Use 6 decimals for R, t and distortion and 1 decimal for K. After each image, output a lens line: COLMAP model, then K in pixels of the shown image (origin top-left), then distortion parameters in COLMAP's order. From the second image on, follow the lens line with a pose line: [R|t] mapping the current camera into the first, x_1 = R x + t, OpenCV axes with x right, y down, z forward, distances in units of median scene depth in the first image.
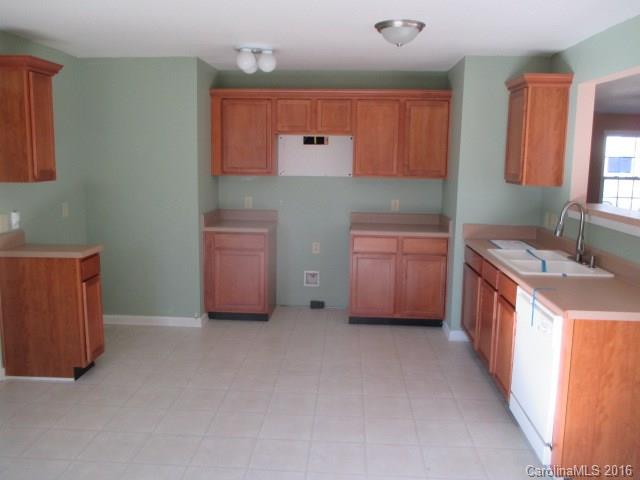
lens RADIAL K [[550.7, 0, 320.0], [0, 550.7, 240.0], [0, 0, 1]] dist [0.012482, 0.004845]
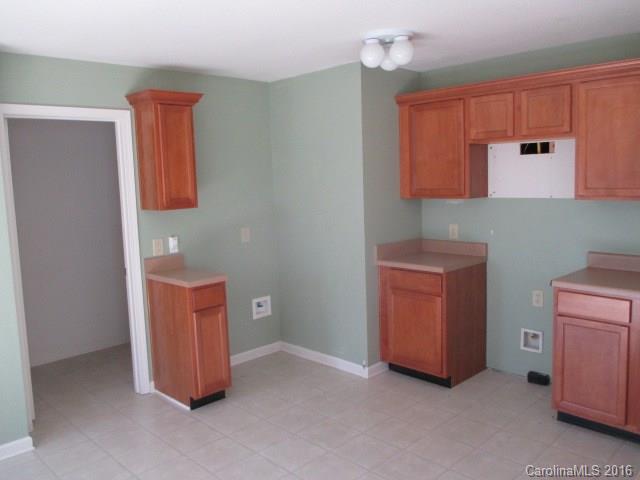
lens RADIAL K [[550.7, 0, 320.0], [0, 550.7, 240.0], [0, 0, 1]] dist [0.012482, 0.004845]
pose [[0.742297, 0.044112, -0.668617, 0.283294], [-0.062227, 0.998057, -0.003237, -0.045733], [0.667175, 0.044009, 0.743600, 0.309778]]
